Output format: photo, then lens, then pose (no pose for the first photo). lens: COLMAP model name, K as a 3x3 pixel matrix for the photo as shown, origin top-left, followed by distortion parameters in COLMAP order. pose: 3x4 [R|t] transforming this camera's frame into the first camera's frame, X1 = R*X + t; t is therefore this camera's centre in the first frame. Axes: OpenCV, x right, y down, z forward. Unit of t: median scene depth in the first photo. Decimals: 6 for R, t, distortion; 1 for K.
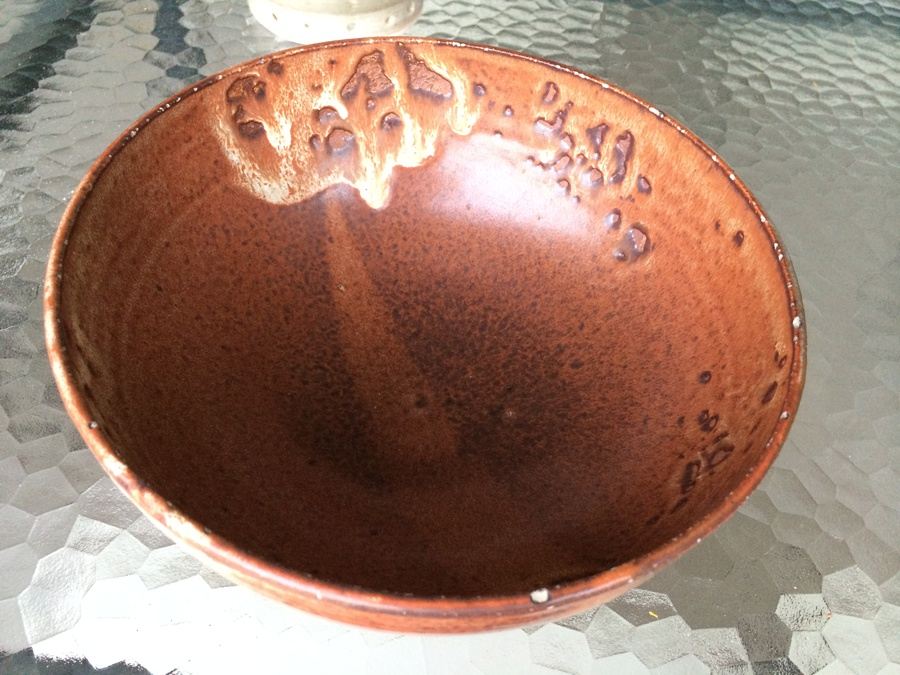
lens RADIAL K [[763.7, 0, 450.0], [0, 763.7, 337.5], [0, 0, 1]] dist [0.054755, -0.099895]
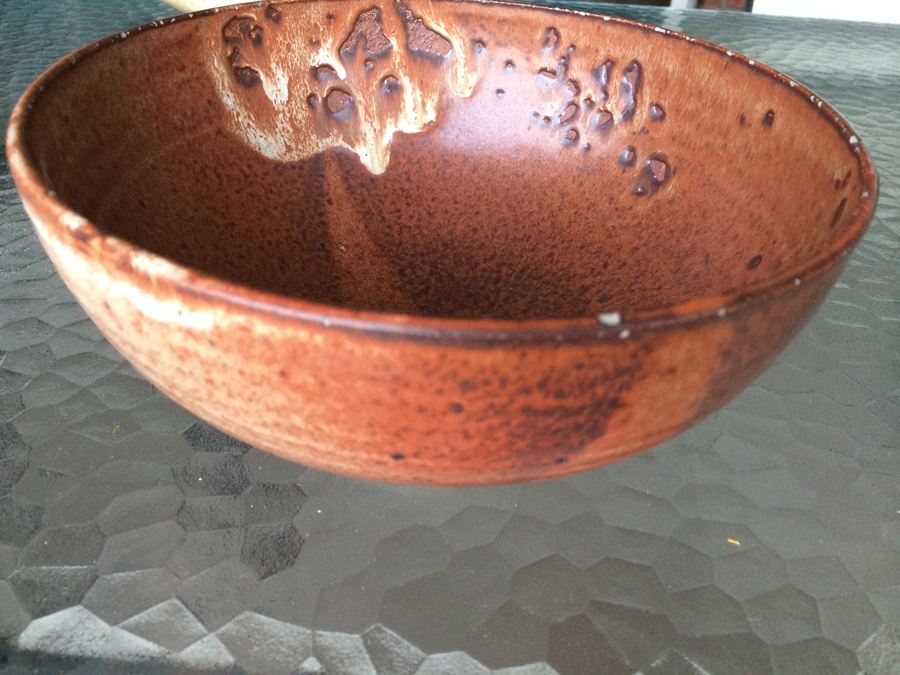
lens RADIAL K [[763.7, 0, 450.0], [0, 763.7, 337.5], [0, 0, 1]] dist [0.054755, -0.099895]
pose [[0.998865, -0.045825, 0.013009, -0.029601], [0.047625, 0.966471, -0.252322, 0.293208], [-0.001010, 0.252655, 0.967556, 0.138739]]
